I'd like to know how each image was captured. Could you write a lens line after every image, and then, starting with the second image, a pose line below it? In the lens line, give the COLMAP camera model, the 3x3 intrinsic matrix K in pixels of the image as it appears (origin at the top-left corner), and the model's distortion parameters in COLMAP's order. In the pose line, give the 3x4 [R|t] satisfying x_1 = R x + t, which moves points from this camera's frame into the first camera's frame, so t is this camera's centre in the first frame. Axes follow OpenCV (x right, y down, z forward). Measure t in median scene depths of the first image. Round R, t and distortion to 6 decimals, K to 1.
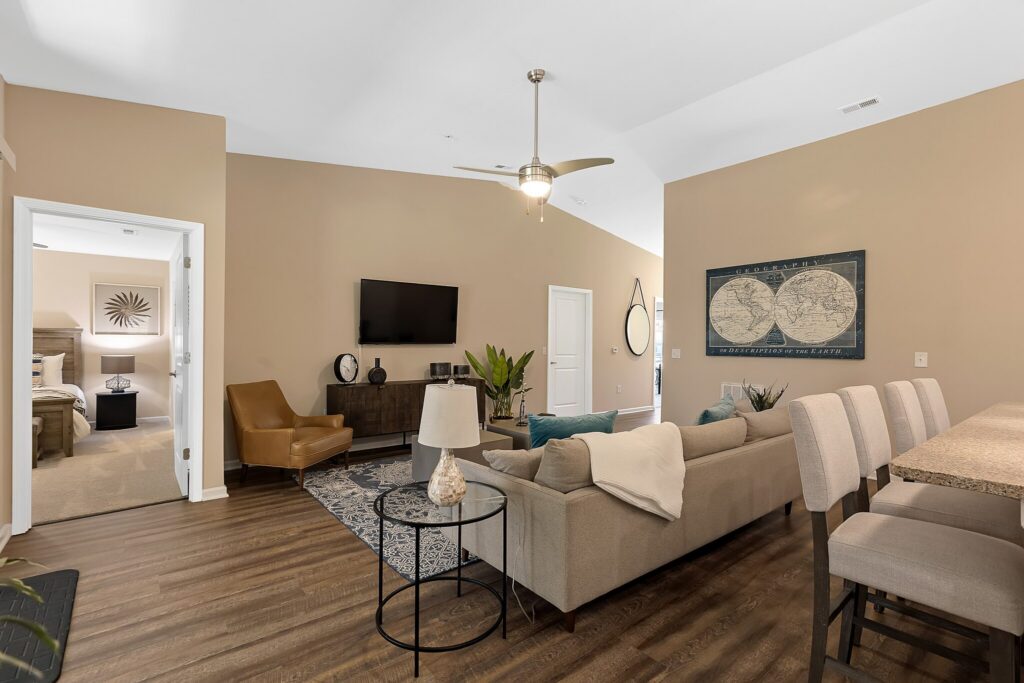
lens RADIAL K [[461.3, 0, 504.7], [0, 461.3, 347.9], [0, 0, 1]] dist [0.002991, -0.001201]
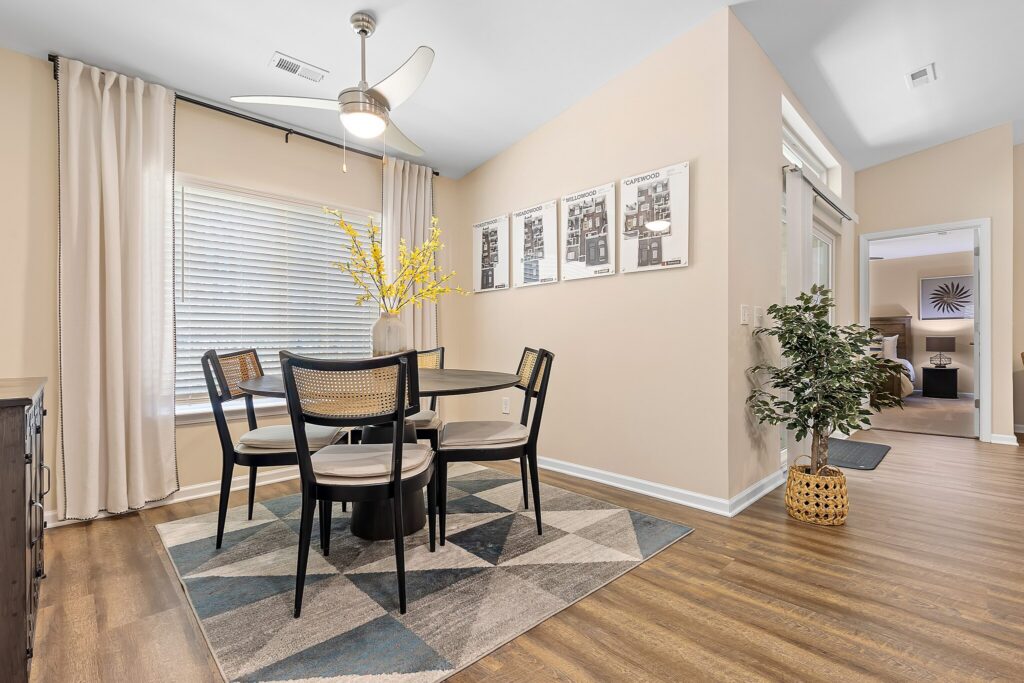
lens RADIAL K [[461.3, 0, 513.5], [0, 461.3, 339.4], [0, 0, 1]] dist [0.002991, -0.001201]
pose [[0.093086, -0.012303, -0.995582, 0.375871], [-0.001473, 0.999921, -0.012494, 0.060632], [0.995657, 0.002629, 0.093061, -0.316103]]
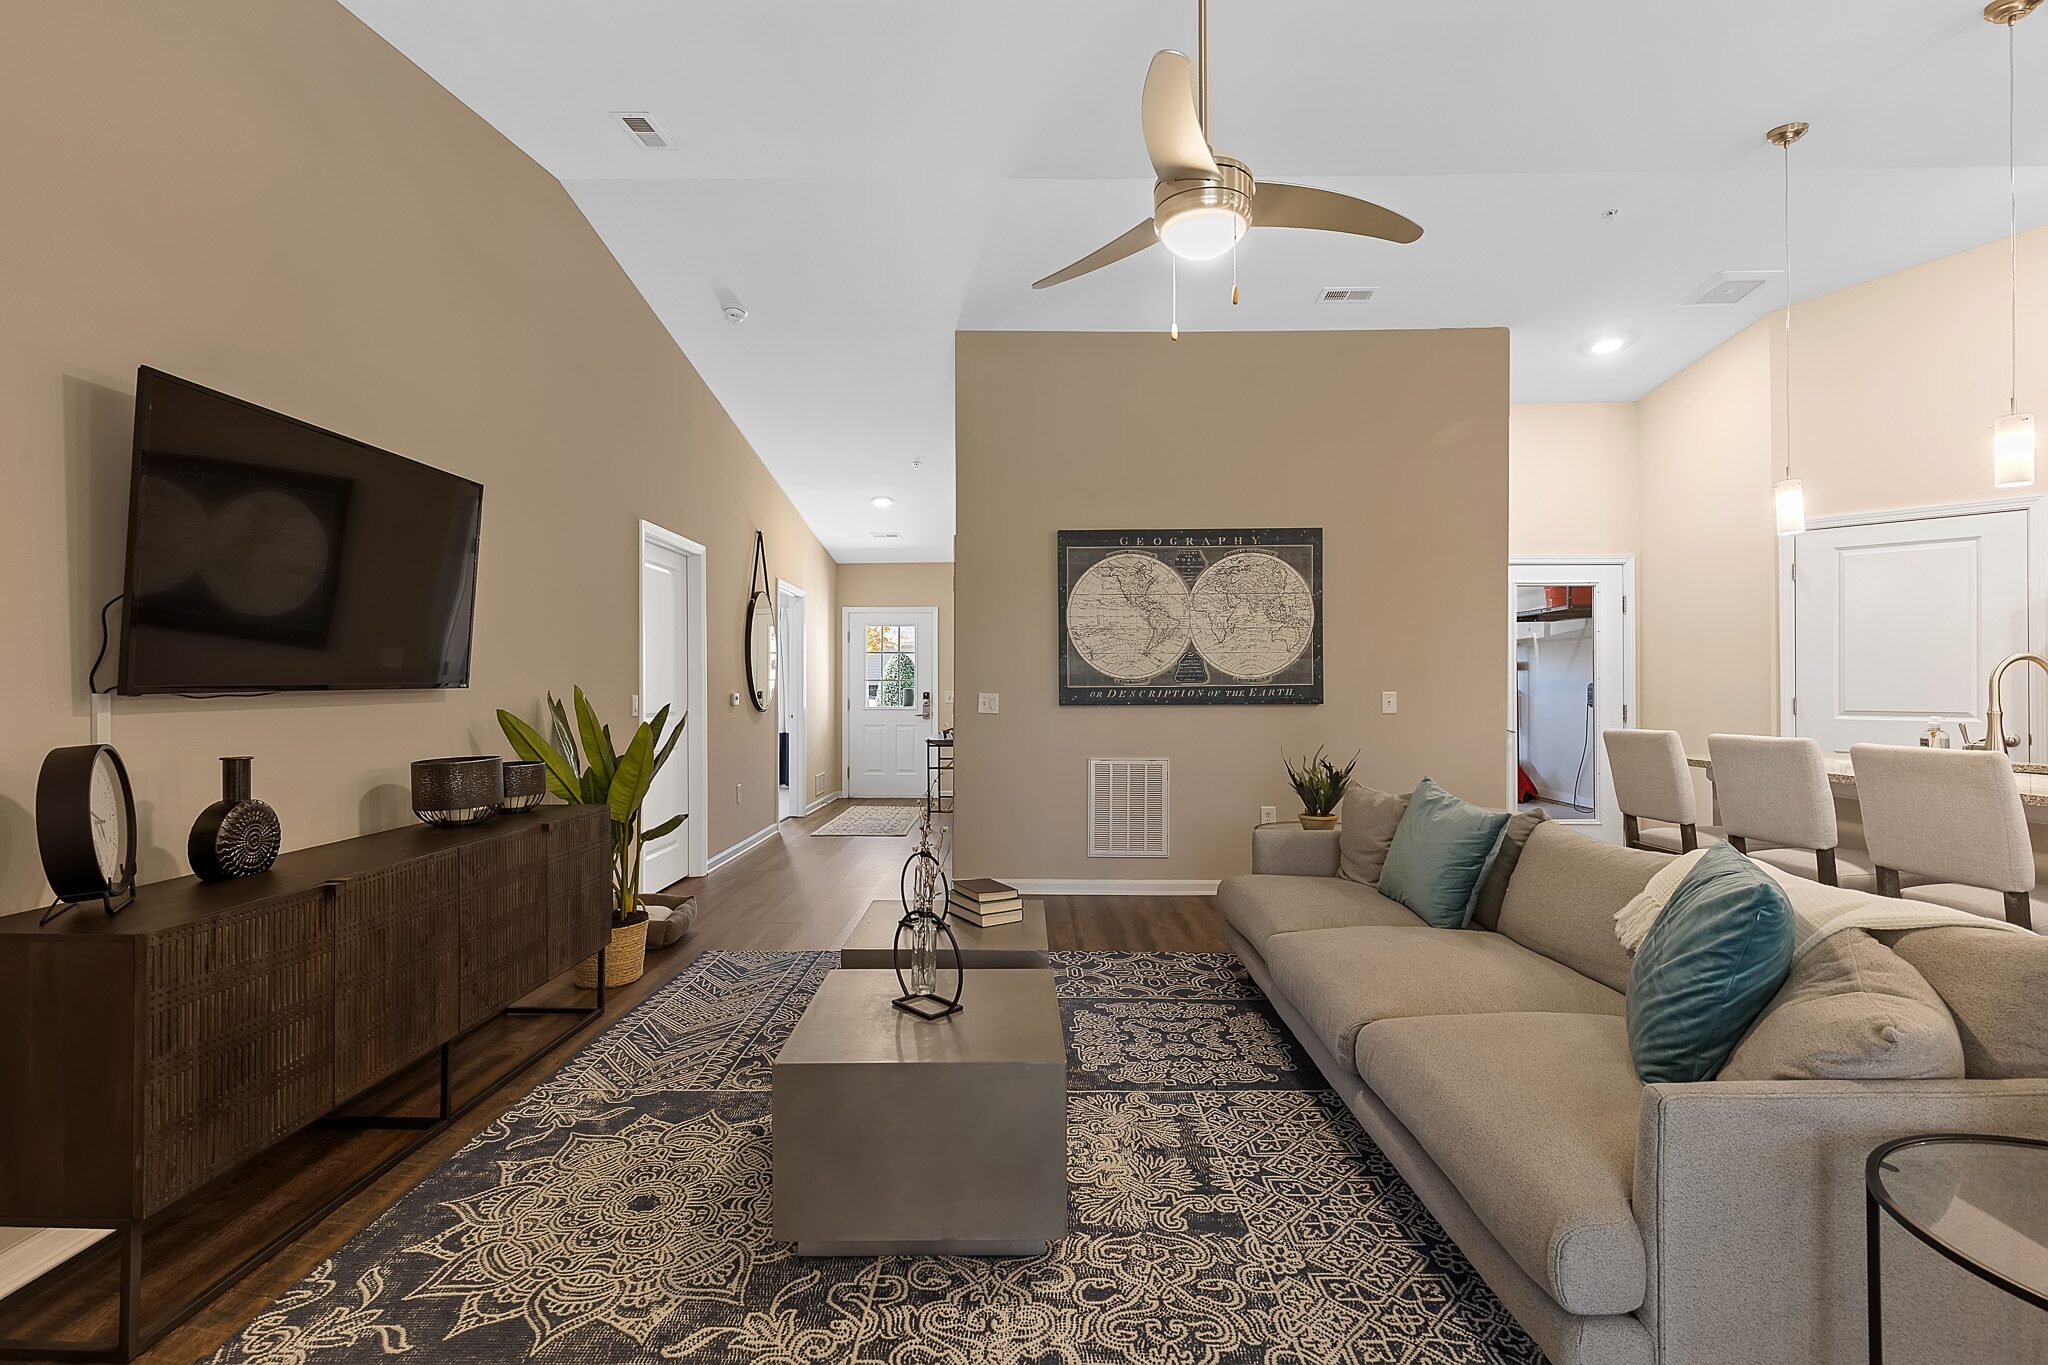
lens RADIAL K [[922.6, 0, 1006.2], [0, 922.6, 683.2], [0, 0, 1]] dist [0.002991, -0.001201]
pose [[0.634161, -0.006837, 0.773171, -0.393701], [0.015251, 0.999877, -0.003666, -0.004884], [-0.773051, 0.014116, 0.634187, 0.470376]]
